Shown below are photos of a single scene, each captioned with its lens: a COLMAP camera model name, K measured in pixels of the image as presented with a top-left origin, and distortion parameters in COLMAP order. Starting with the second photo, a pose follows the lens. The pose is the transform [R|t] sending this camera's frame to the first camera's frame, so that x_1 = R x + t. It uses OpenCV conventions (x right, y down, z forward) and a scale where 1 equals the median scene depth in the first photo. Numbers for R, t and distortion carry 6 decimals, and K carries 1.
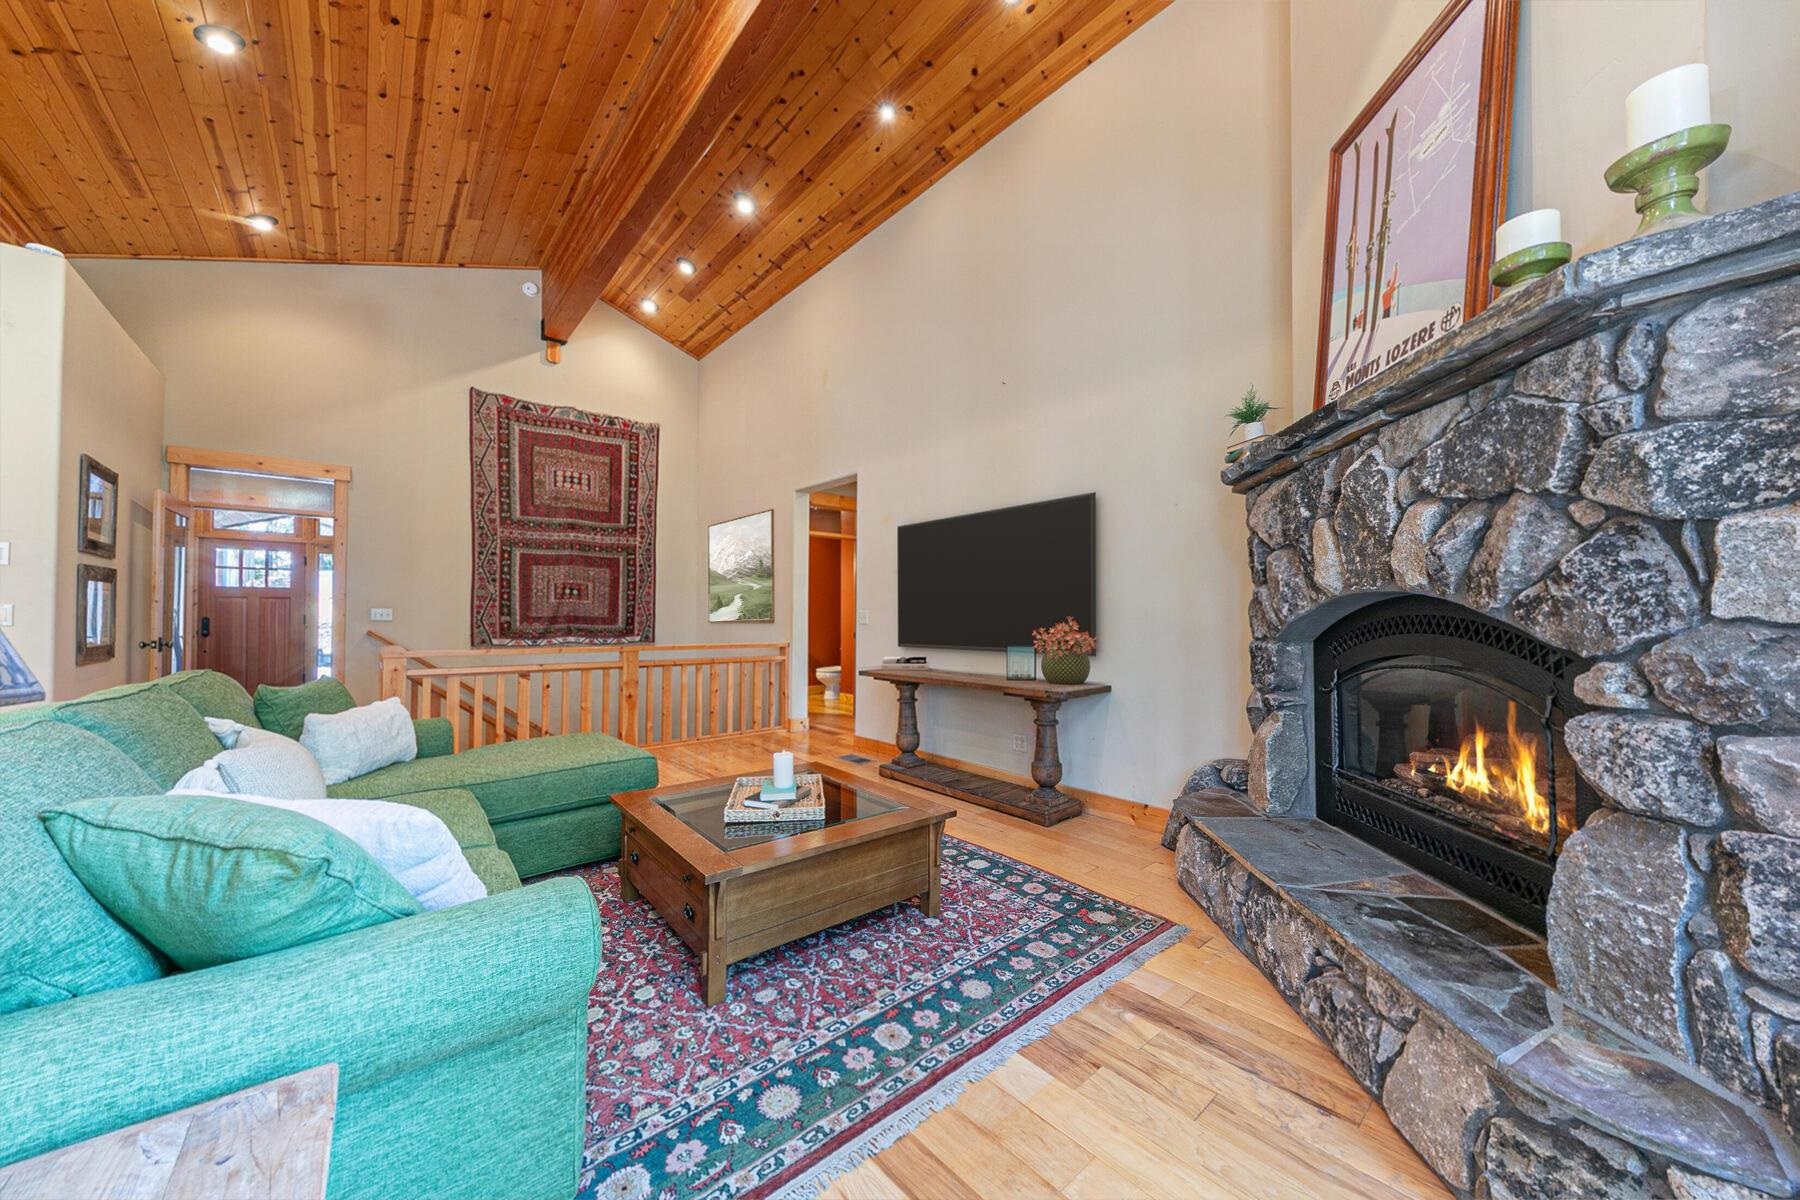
lens RADIAL K [[632.6, 0, 900.1], [0, 632.6, 611.1], [0, 0, 1]] dist [0.000604, -0.000228]
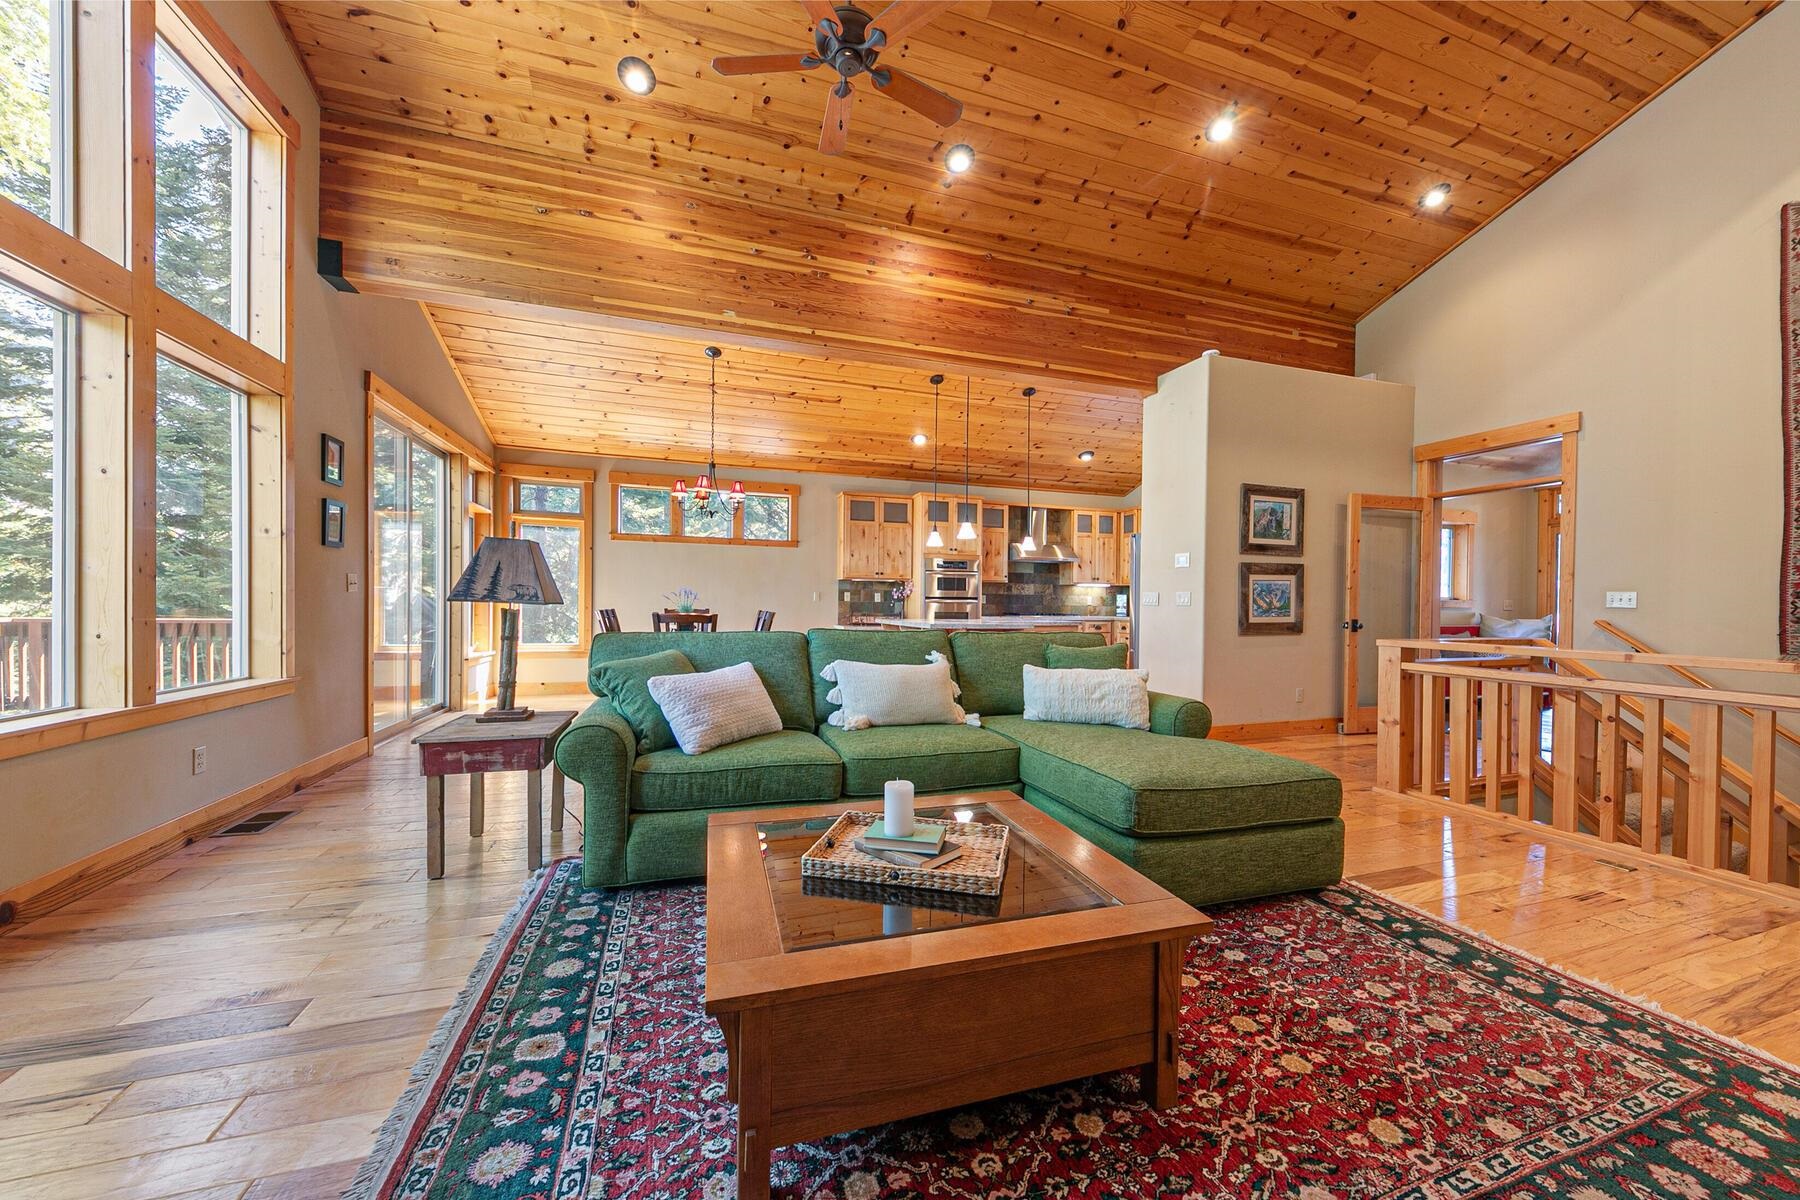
lens RADIAL K [[632.6, 0, 900.1], [0, 632.6, 611.1], [0, 0, 1]] dist [0.000604, -0.000228]
pose [[-0.369816, 0.005651, -0.929088, 0.575079], [-0.003237, 0.999968, 0.007371, 0.052950], [0.929099, 0.005734, -0.369786, 1.667353]]
